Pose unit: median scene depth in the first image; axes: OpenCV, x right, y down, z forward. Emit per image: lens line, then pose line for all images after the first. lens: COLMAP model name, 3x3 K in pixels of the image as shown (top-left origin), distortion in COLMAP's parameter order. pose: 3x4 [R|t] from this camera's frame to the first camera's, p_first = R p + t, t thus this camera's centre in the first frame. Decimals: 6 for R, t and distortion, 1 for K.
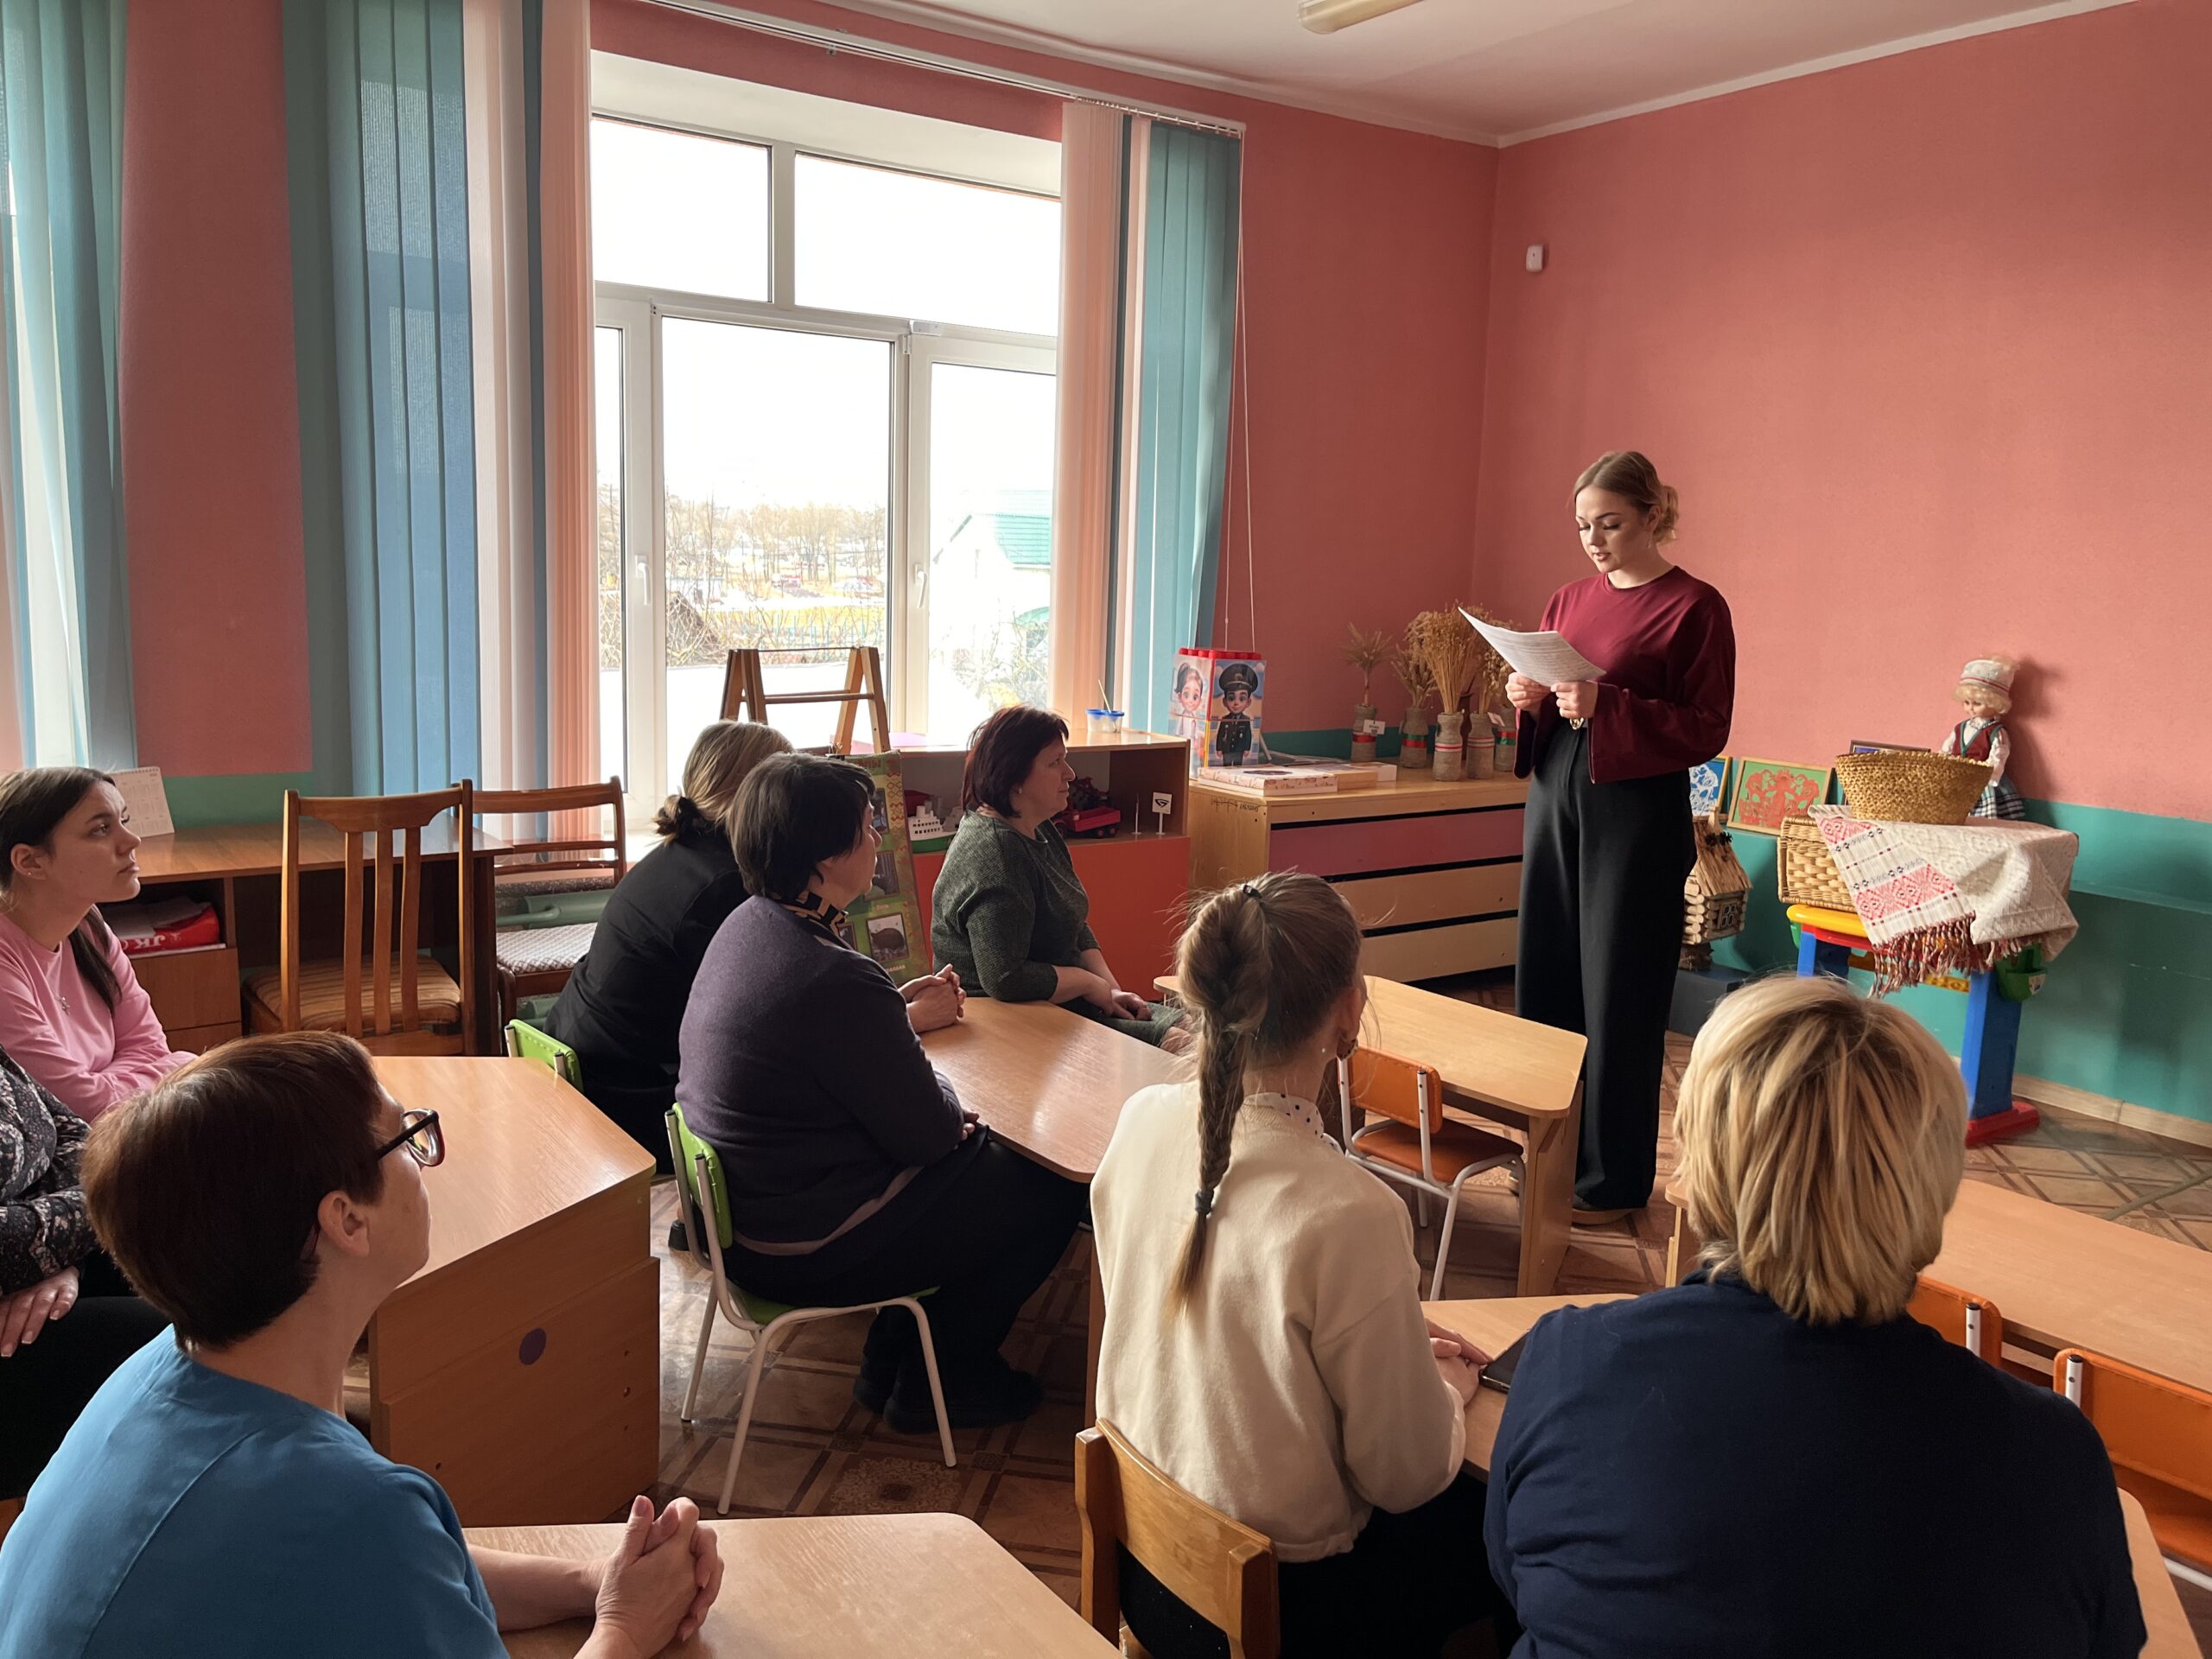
lens RADIAL K [[1729.4, 0, 1100.6], [0, 1729.4, 798.8], [0, 0, 1]] dist [0.088208, -0.079945]
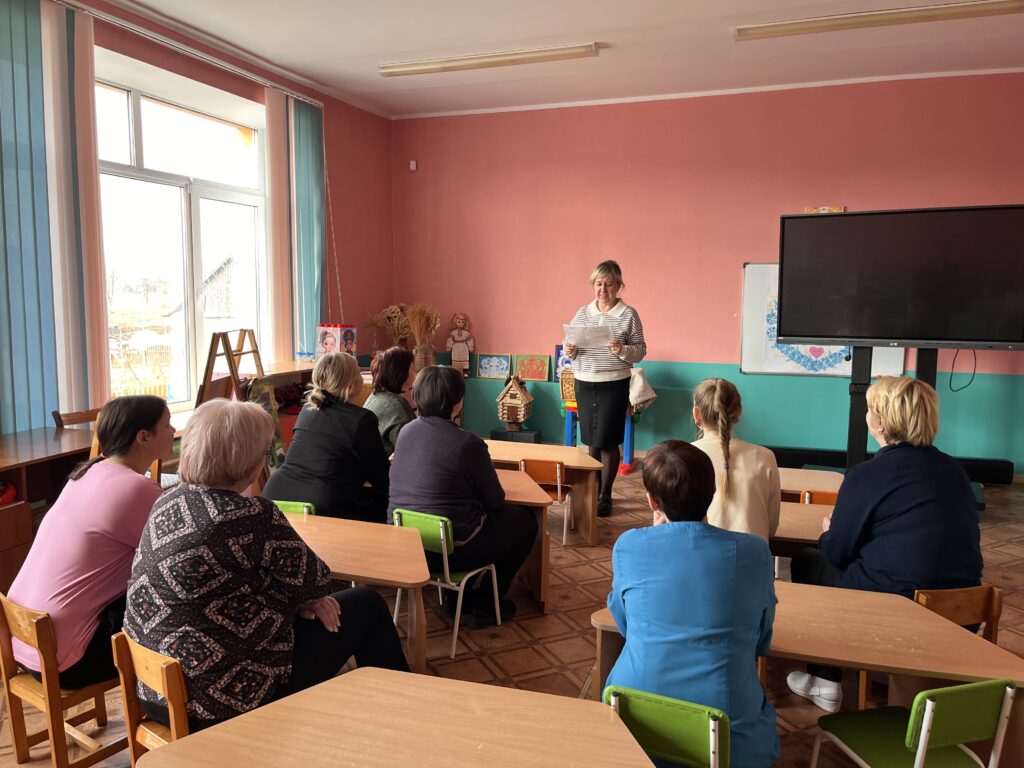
lens RADIAL K [[800.6, 0, 515.6], [0, 800.6, 375.4], [0, 0, 1]] dist [0.088208, -0.079945]
pose [[0.810415, -0.088535, 0.579128, -0.393729], [0.098810, 0.995010, 0.013842, -0.008622], [-0.577464, 0.046005, 0.815119, -0.029832]]
